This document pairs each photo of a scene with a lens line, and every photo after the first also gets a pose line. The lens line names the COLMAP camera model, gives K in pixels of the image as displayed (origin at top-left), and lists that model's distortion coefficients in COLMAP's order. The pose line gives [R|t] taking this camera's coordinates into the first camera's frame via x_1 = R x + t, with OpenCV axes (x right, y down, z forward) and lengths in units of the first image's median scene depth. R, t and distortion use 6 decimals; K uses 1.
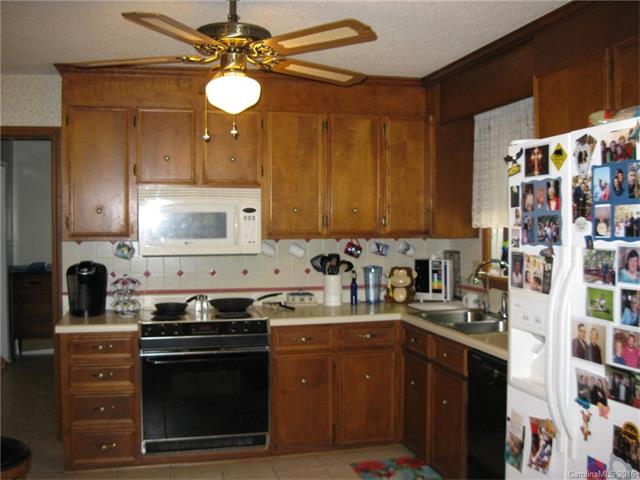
lens RADIAL K [[633.9, 0, 320.0], [0, 633.9, 240.0], [0, 0, 1]] dist [-0.009574, -0.010789]
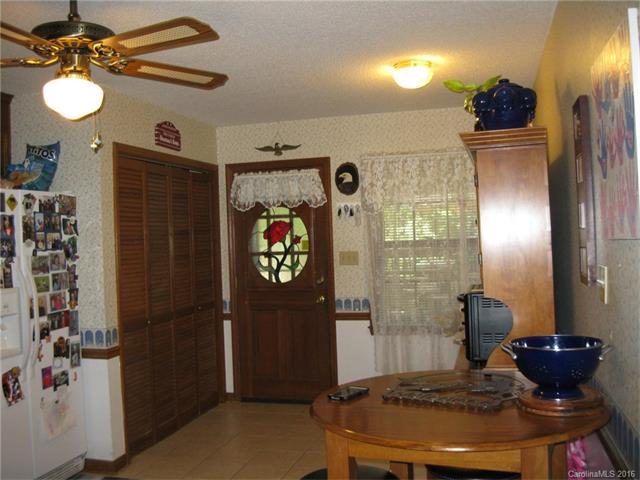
lens RADIAL K [[633.9, 0, 320.0], [0, 633.9, 240.0], [0, 0, 1]] dist [-0.009574, -0.010789]
pose [[-0.851219, 0.033756, 0.523724, -1.256969], [0.055926, 0.998081, 0.026567, -0.036161], [-0.521822, 0.051904, -0.851474, 2.153662]]
